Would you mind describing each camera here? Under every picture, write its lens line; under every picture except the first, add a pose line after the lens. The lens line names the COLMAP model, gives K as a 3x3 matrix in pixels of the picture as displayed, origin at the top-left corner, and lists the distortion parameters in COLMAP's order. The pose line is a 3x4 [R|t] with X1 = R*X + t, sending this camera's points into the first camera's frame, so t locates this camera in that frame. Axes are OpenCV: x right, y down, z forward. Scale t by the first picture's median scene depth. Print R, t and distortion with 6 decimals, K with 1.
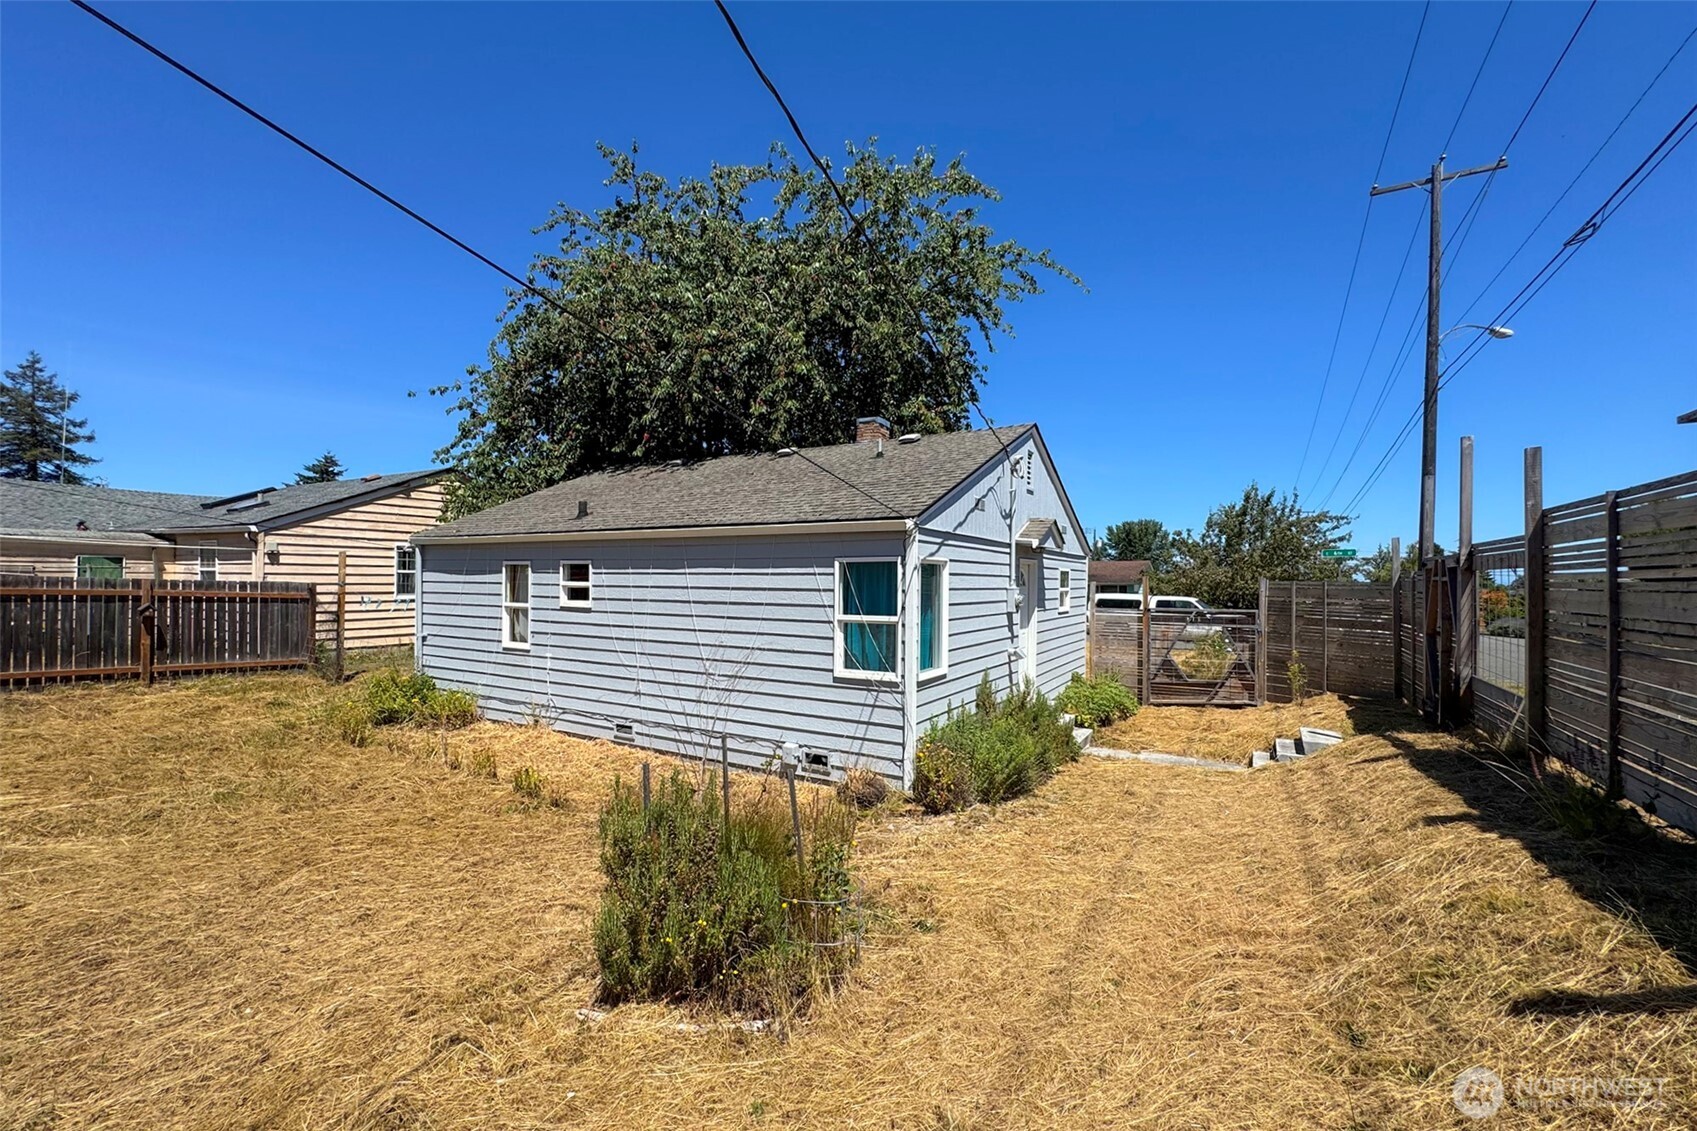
lens RADIAL K [[705.4, 0, 854.6], [0, 705.4, 582.1], [0, 0, 1]] dist [-0.000174, -0.000415]
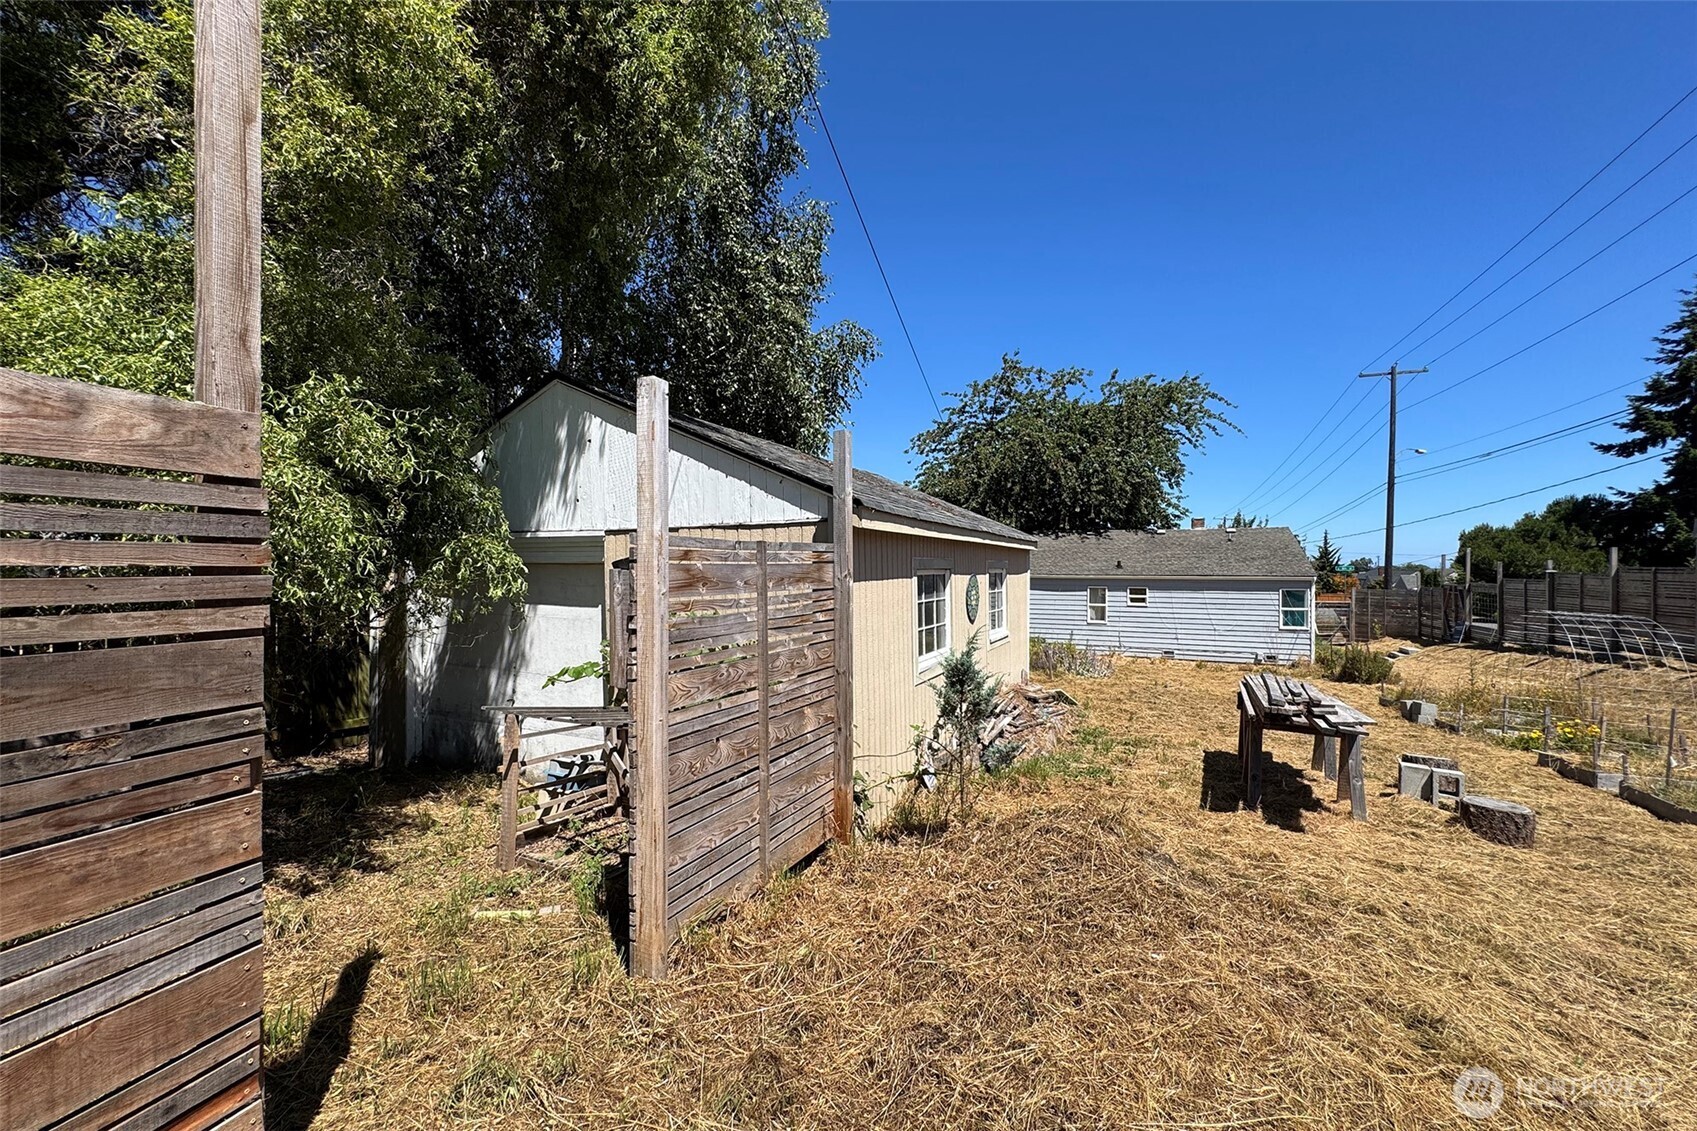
lens RADIAL K [[696.4, 0, 848.5], [0, 696.4, 565.5], [0, 0, 1]] dist [0.000990, 0.000064]
pose [[0.990517, -0.006206, 0.137252, -1.710337], [0.006559, 0.999976, -0.002125, -0.105816], [-0.137236, 0.003005, 0.990534, -1.268789]]
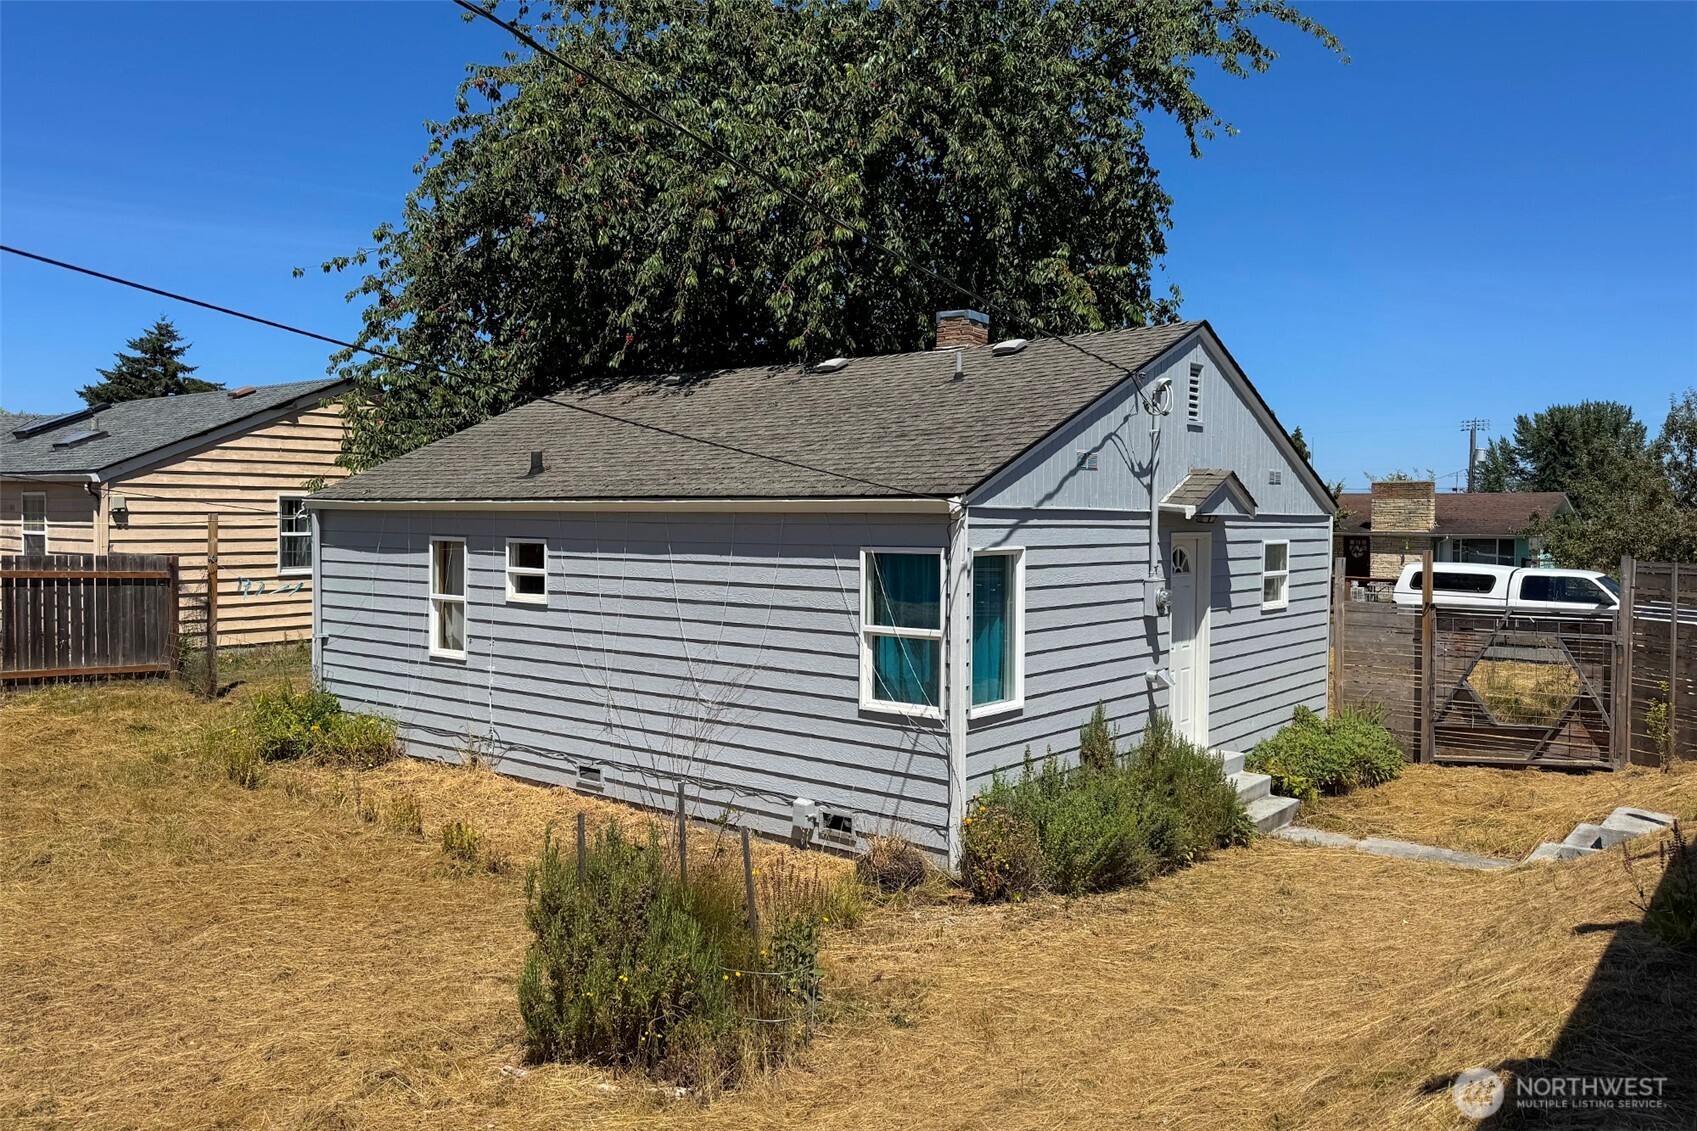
lens RADIAL K [[1246.6, 0, 822.5], [0, 1246.6, 553.7], [0, 0, 1]] dist [0.155671, -0.261528]
pose [[0.986943, 0.002878, -0.161045, 0.108734], [0.001210, 0.999680, 0.025281, -0.046432], [0.161066, -0.025146, 0.986623, -0.214690]]
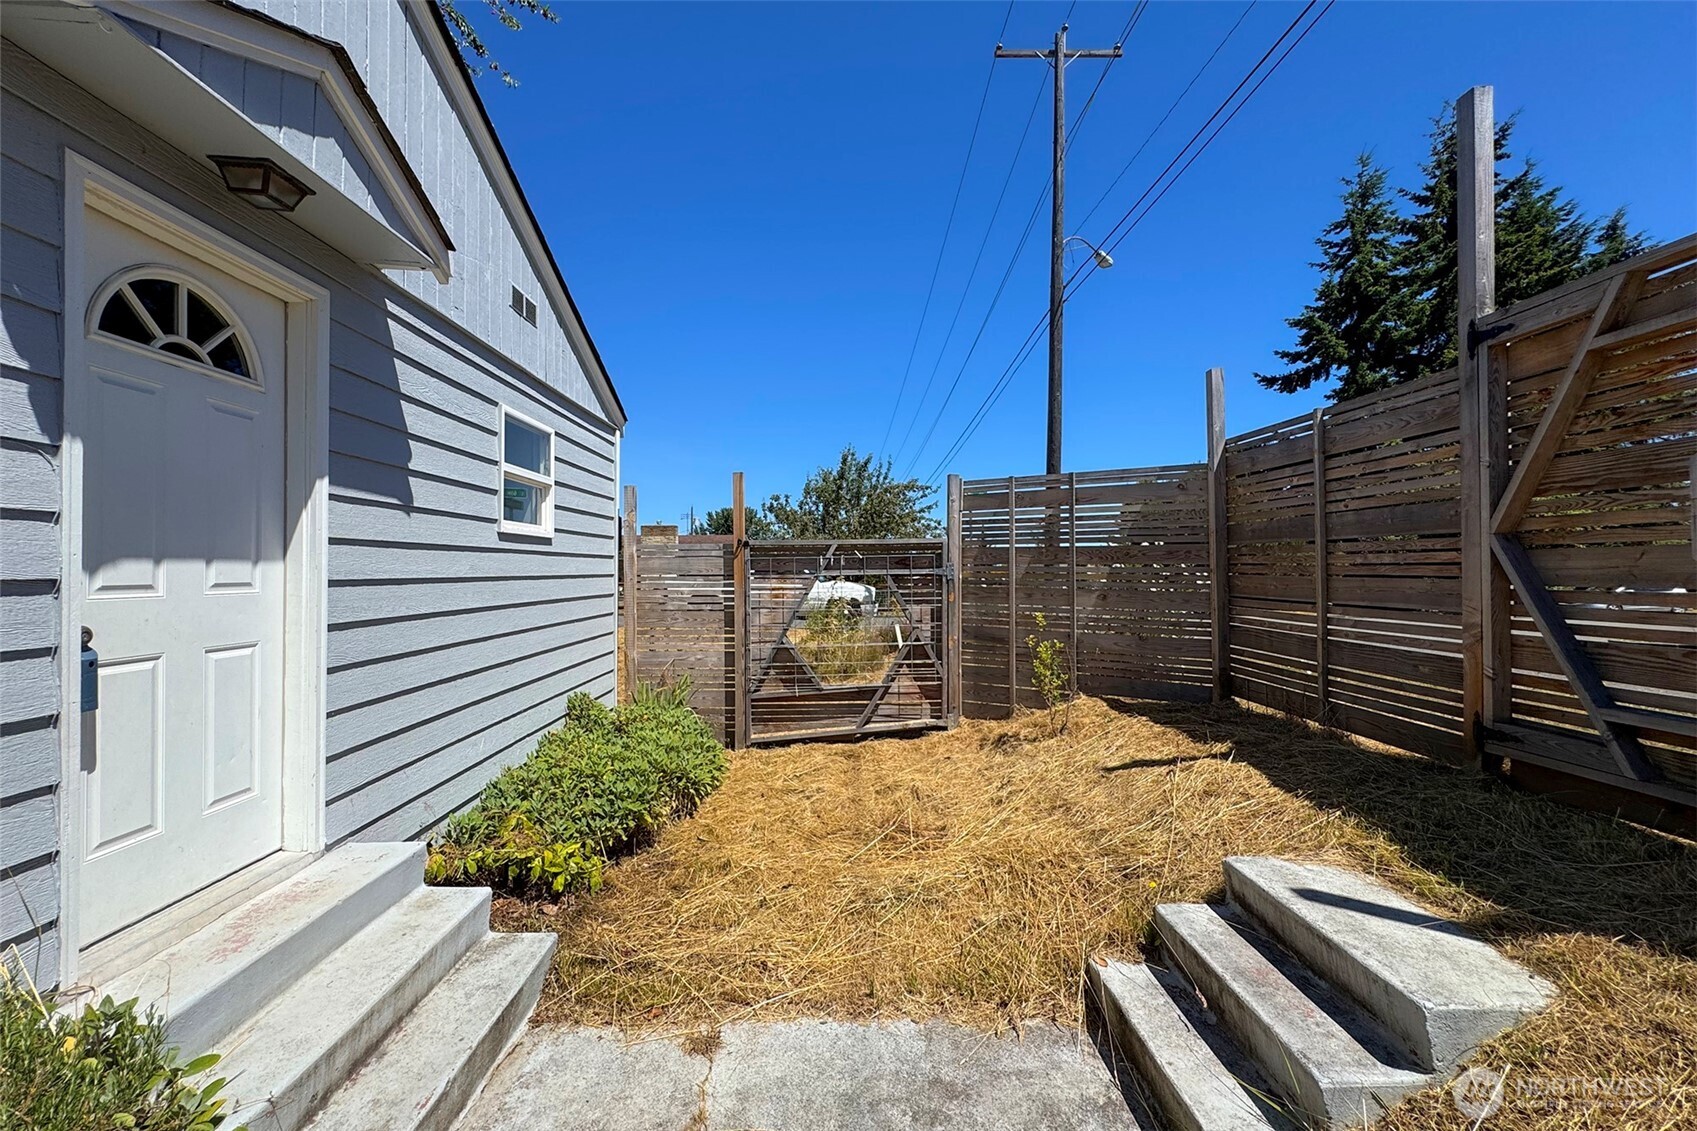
lens RADIAL K [[696.4, 0, 848.5], [0, 696.4, 565.5], [0, 0, 1]] dist [0.000990, 0.000064]
pose [[0.857058, -0.008032, 0.515158, 0.330709], [0.011844, 0.999921, -0.004115, 0.078627], [-0.515084, 0.009629, 0.857085, 0.792838]]
